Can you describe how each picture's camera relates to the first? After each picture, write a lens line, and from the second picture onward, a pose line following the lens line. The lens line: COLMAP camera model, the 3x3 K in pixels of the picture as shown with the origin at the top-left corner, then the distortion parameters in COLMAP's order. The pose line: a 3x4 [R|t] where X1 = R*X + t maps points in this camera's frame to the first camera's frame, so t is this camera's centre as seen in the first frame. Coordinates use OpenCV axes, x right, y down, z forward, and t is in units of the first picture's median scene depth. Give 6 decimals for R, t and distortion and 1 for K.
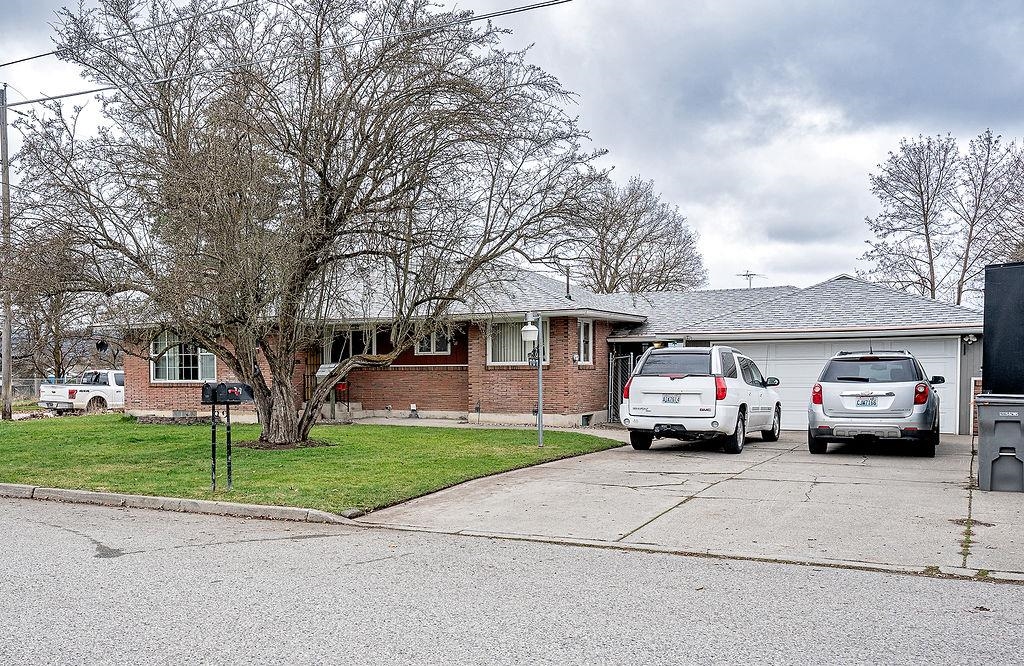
lens RADIAL K [[945.8, 0, 512.0], [0, 945.8, 333.0], [0, 0, 1]] dist [0.000221, 0.001077]
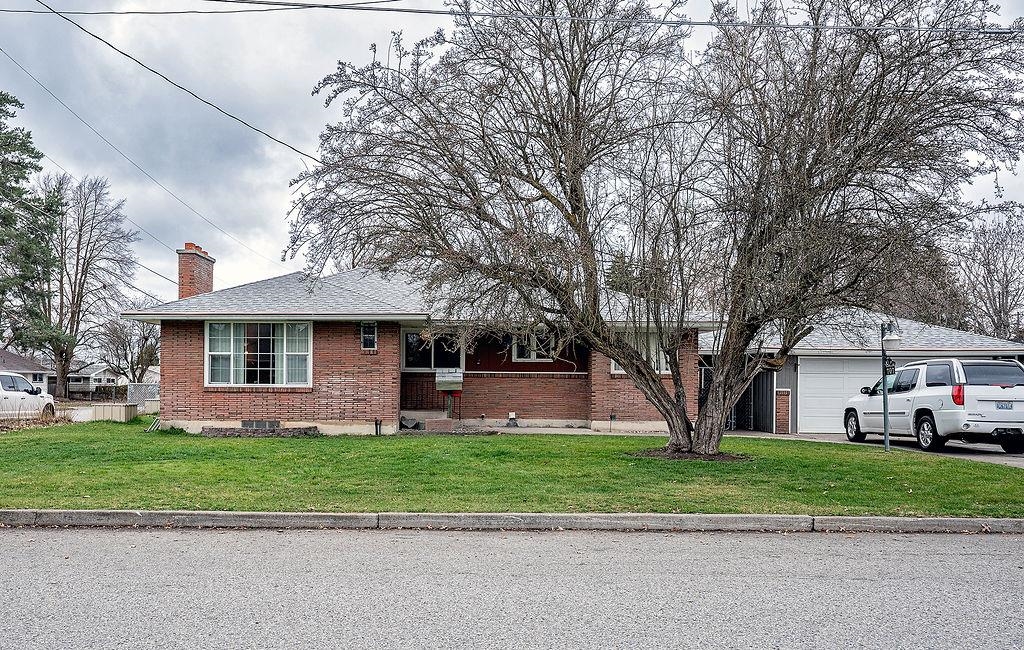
lens RADIAL K [[837.0, 0, 512.0], [0, 837.0, 325.0], [0, 0, 1]] dist [0.001641, 0.001790]
pose [[0.878795, 0.048138, 0.474766, -0.514386], [-0.032976, 0.998647, -0.040218, 0.020687], [-0.476059, 0.019687, 0.879193, 0.249992]]
